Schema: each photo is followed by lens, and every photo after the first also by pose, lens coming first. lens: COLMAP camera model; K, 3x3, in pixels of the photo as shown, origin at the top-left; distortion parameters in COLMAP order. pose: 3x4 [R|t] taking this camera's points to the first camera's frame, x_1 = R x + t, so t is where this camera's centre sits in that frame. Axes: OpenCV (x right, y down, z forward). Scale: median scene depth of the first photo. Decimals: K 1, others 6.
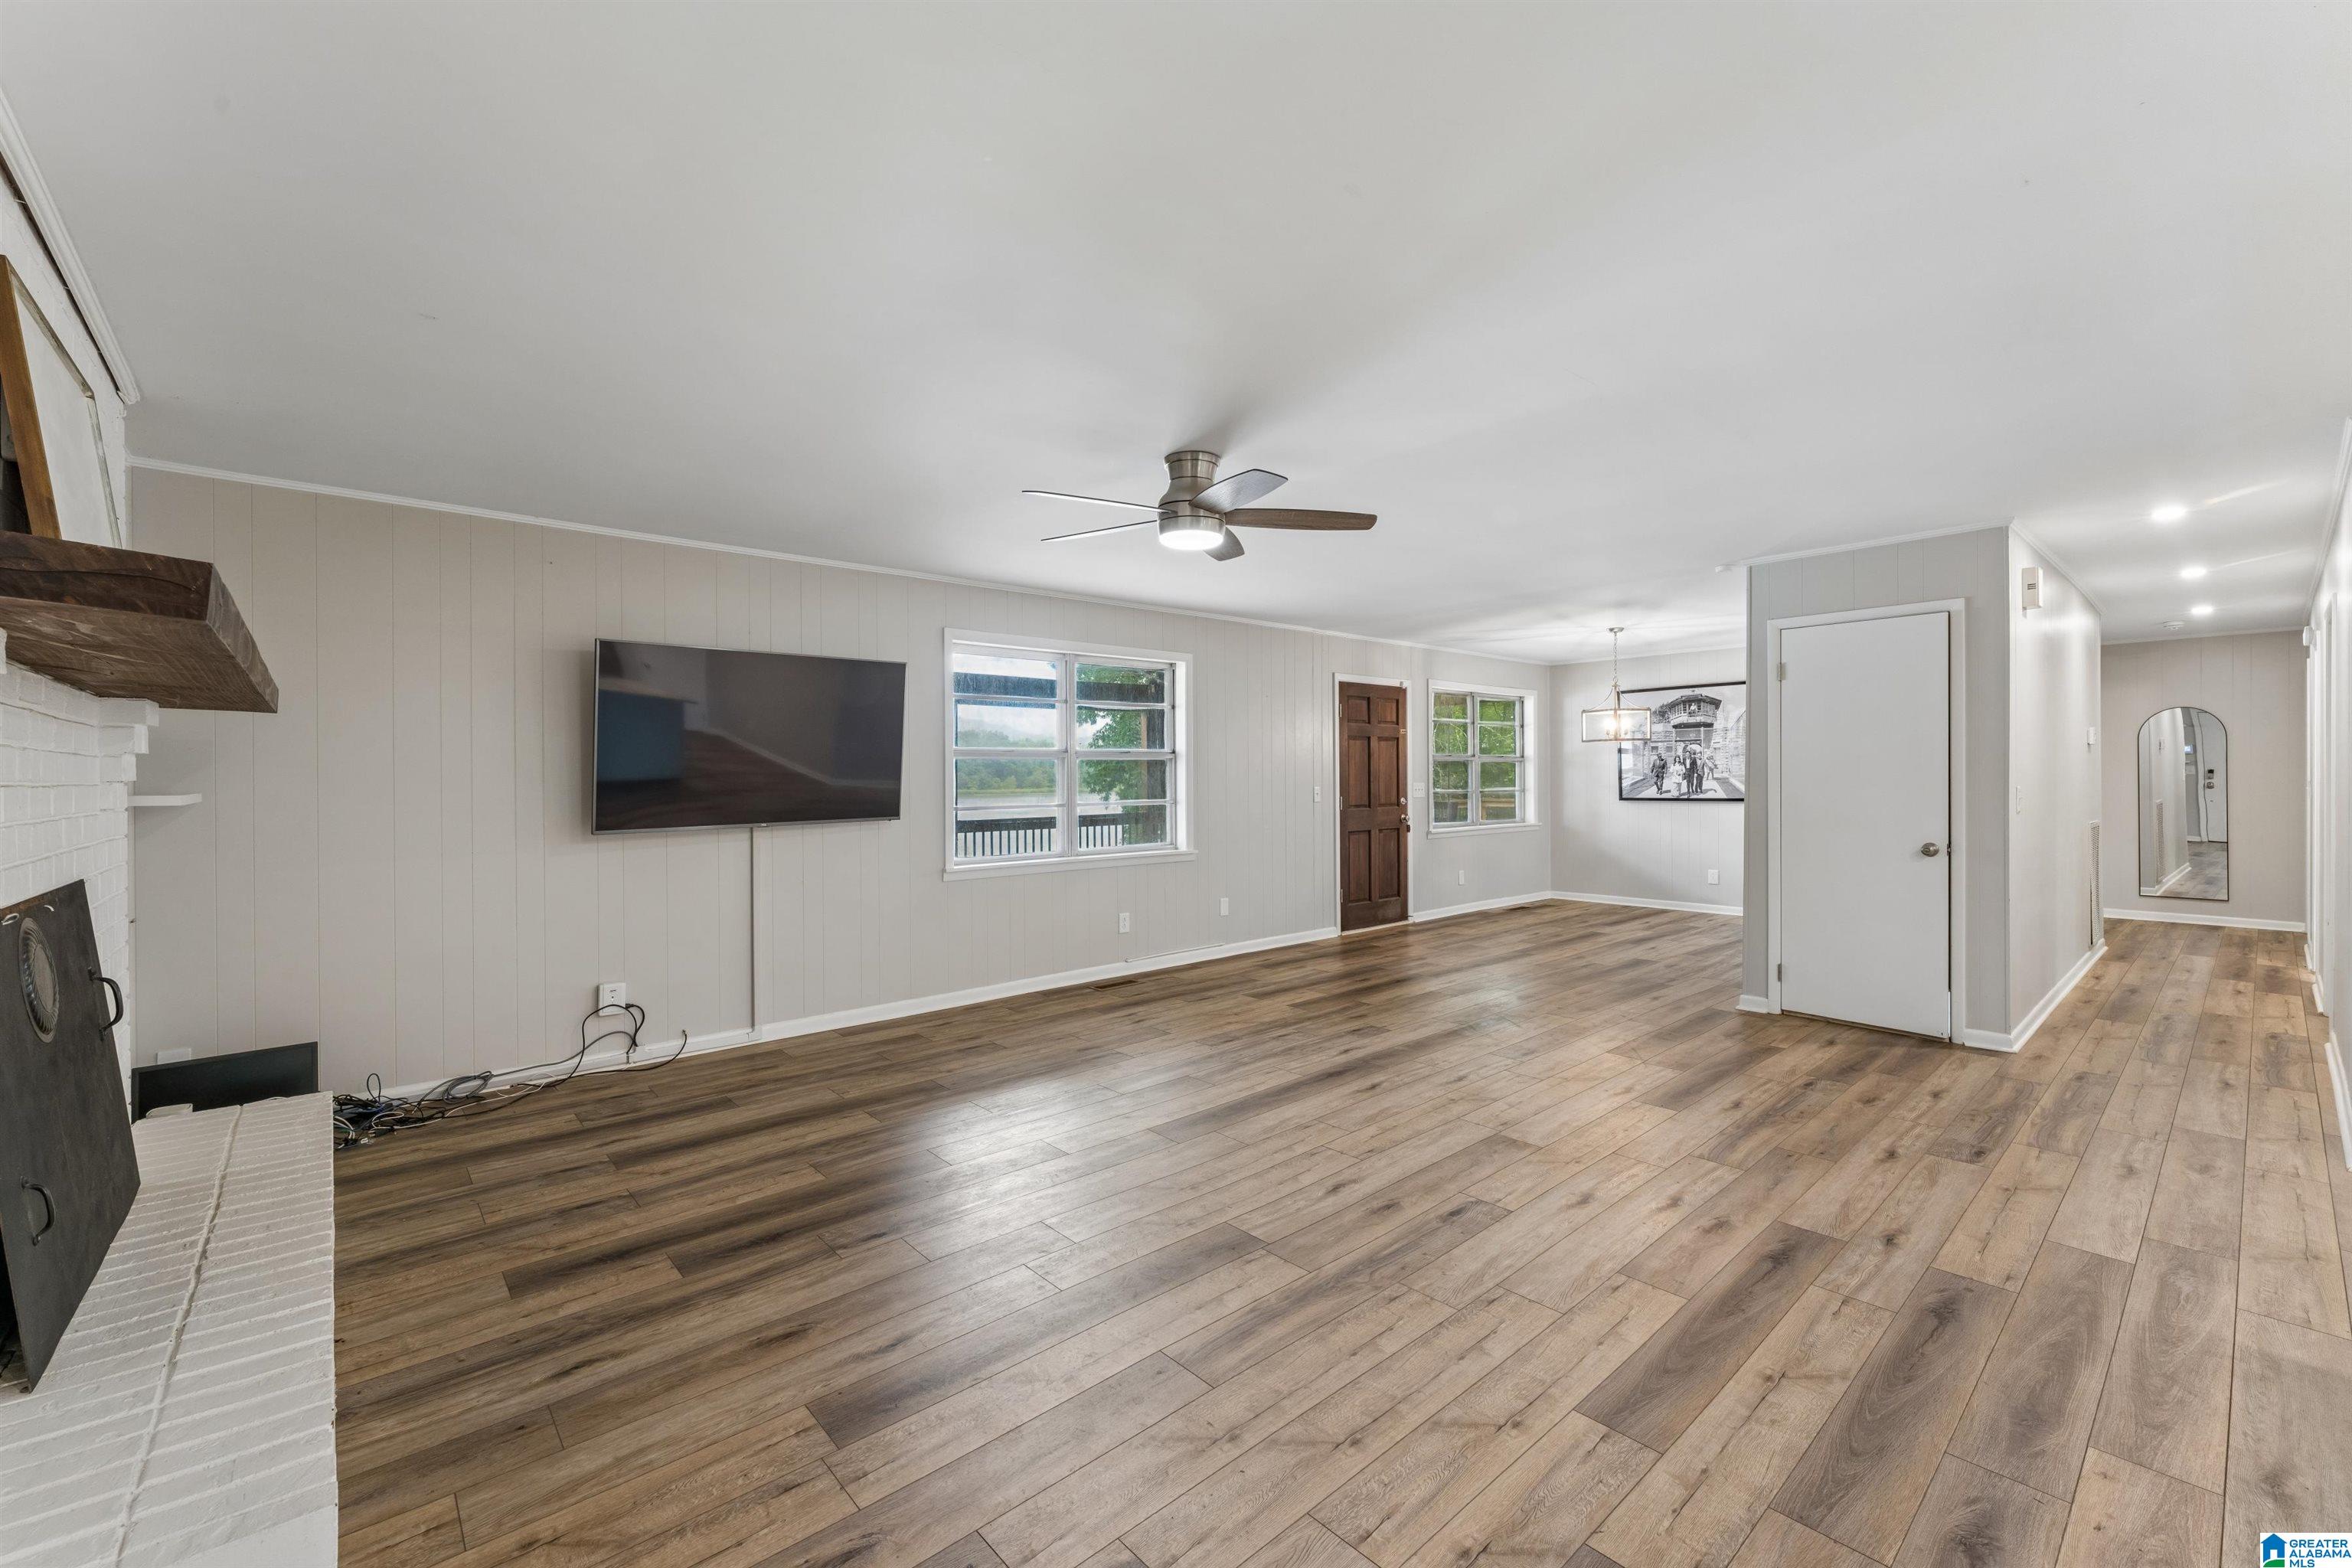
lens RADIAL K [[957.1, 0, 1175.7], [0, 957.1, 777.4], [0, 0, 1]] dist [-0.000586, 0.000008]
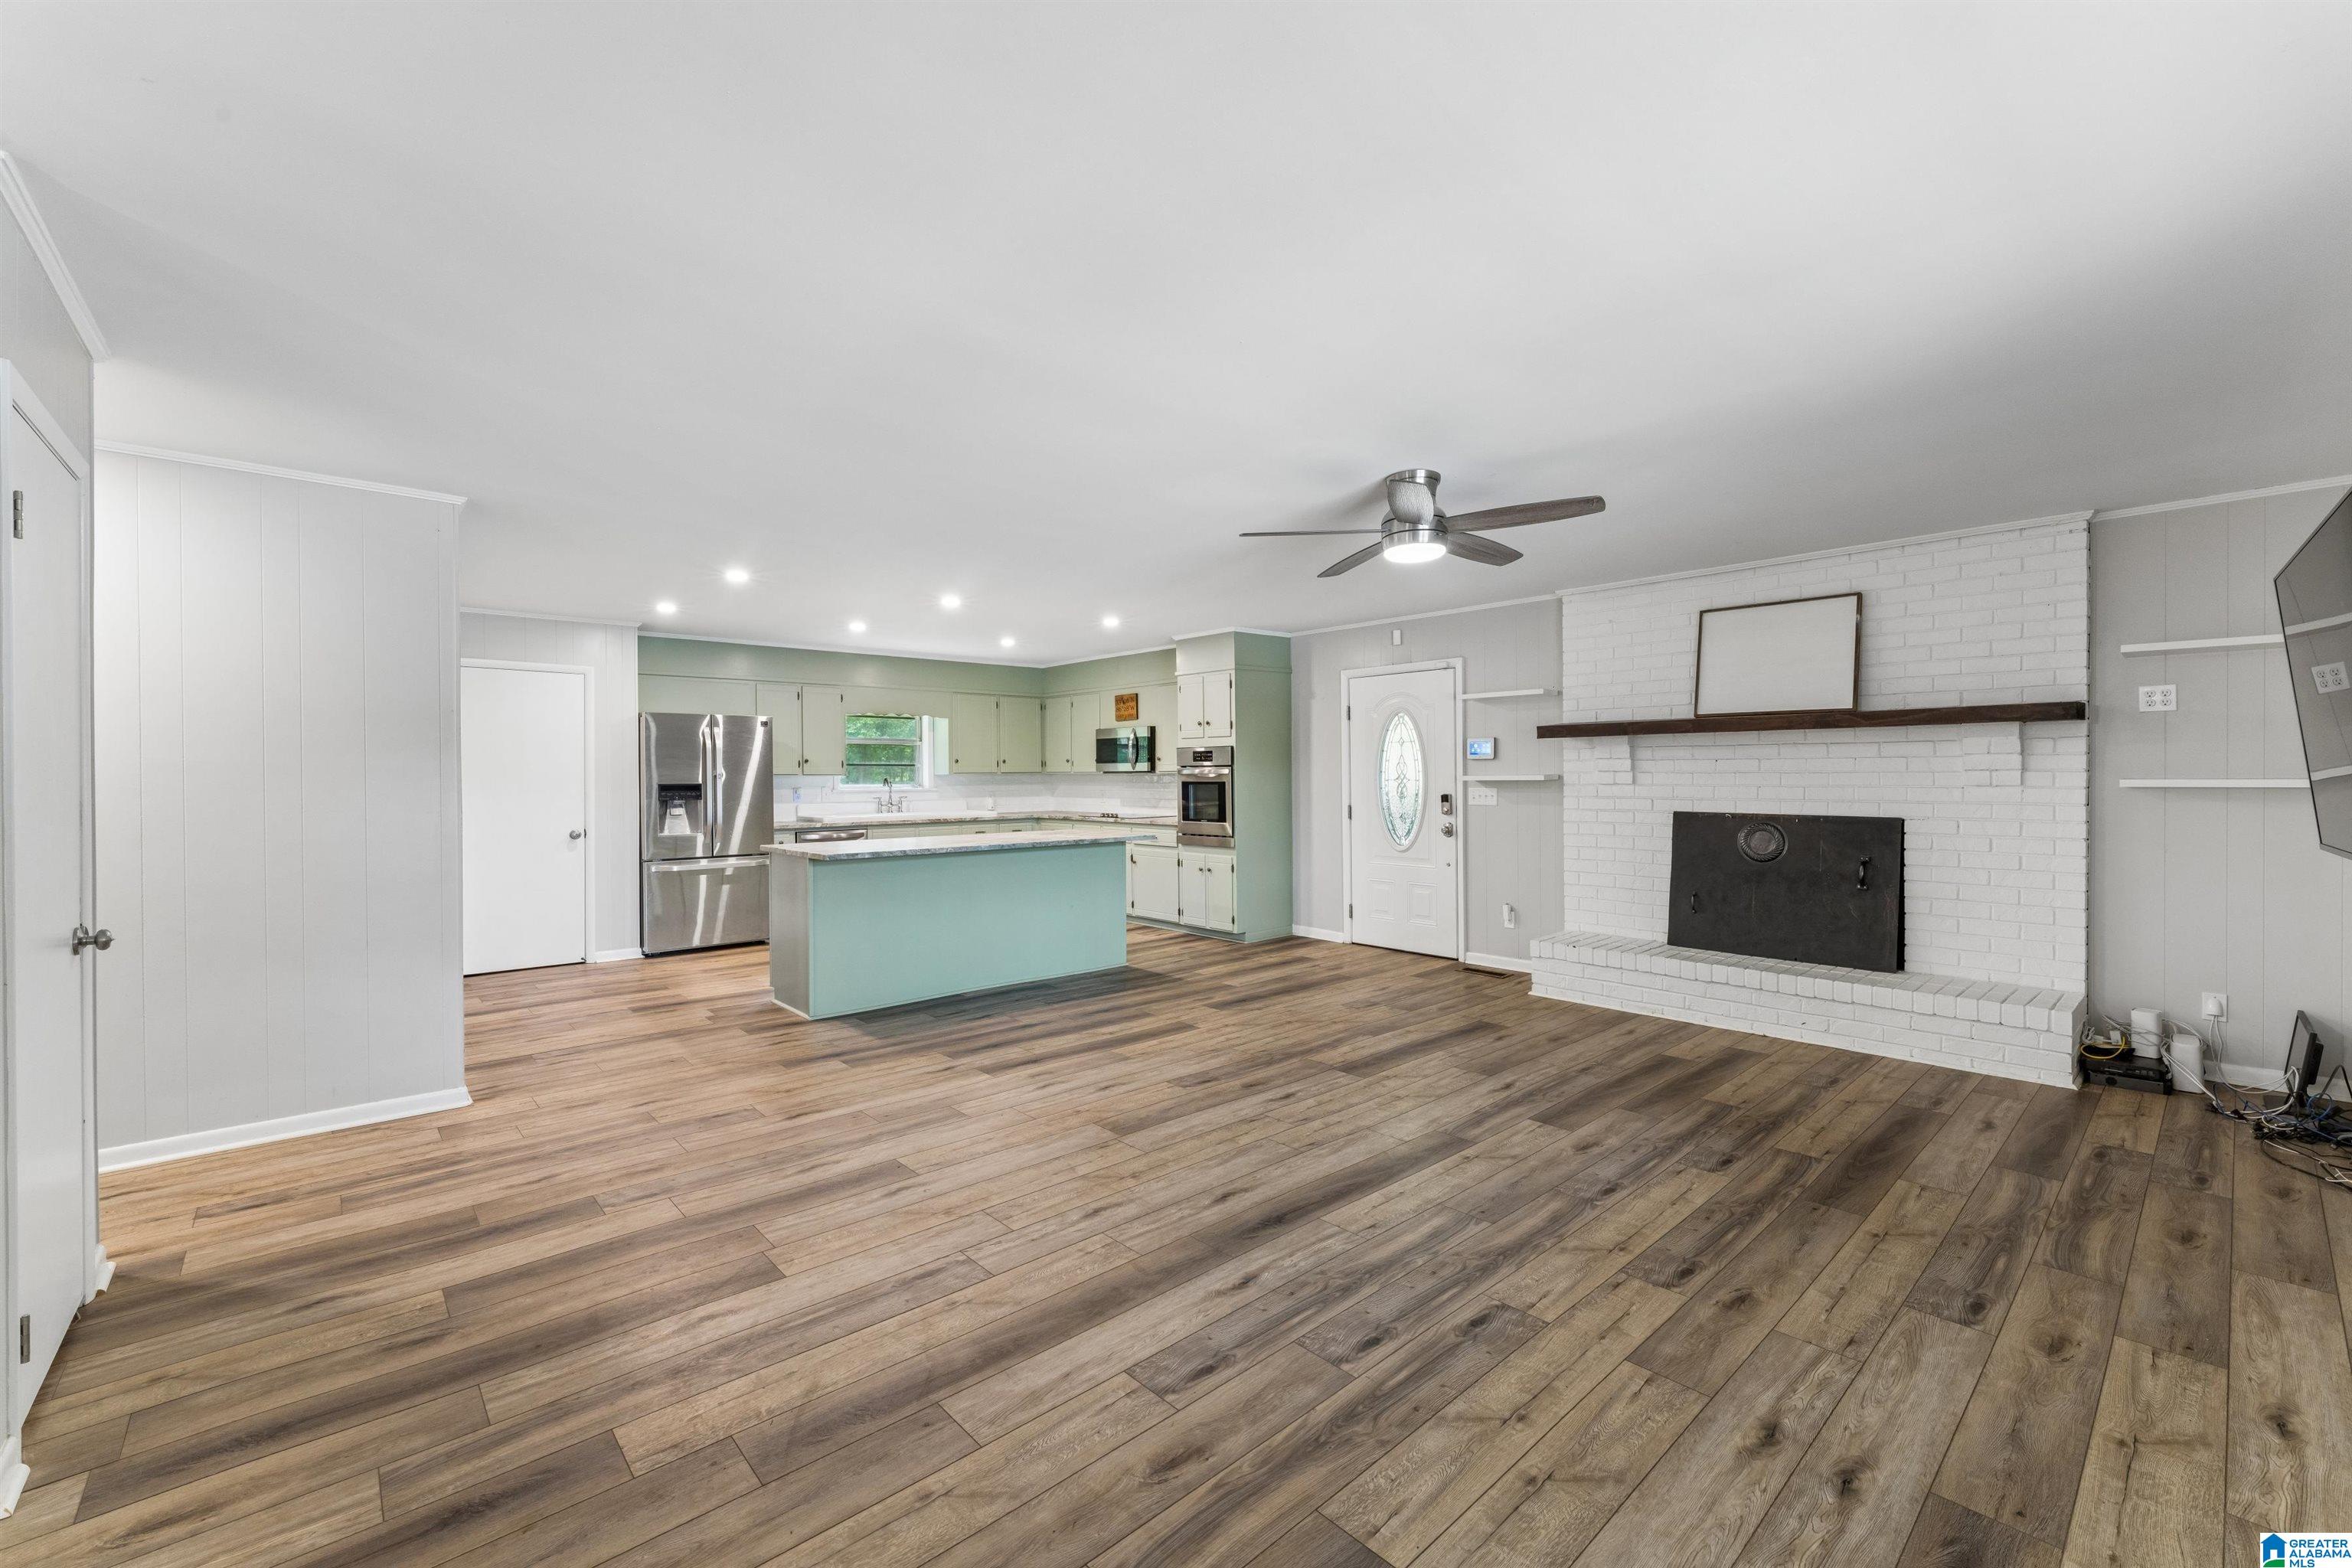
lens RADIAL K [[957.1, 0, 1175.7], [0, 957.1, 777.4], [0, 0, 1]] dist [-0.000586, 0.000008]
pose [[-0.999868, 0.013513, -0.009002, 0.286377], [0.013441, 0.999877, 0.008028, -0.011250], [0.009109, 0.007906, -0.999927, 2.022364]]
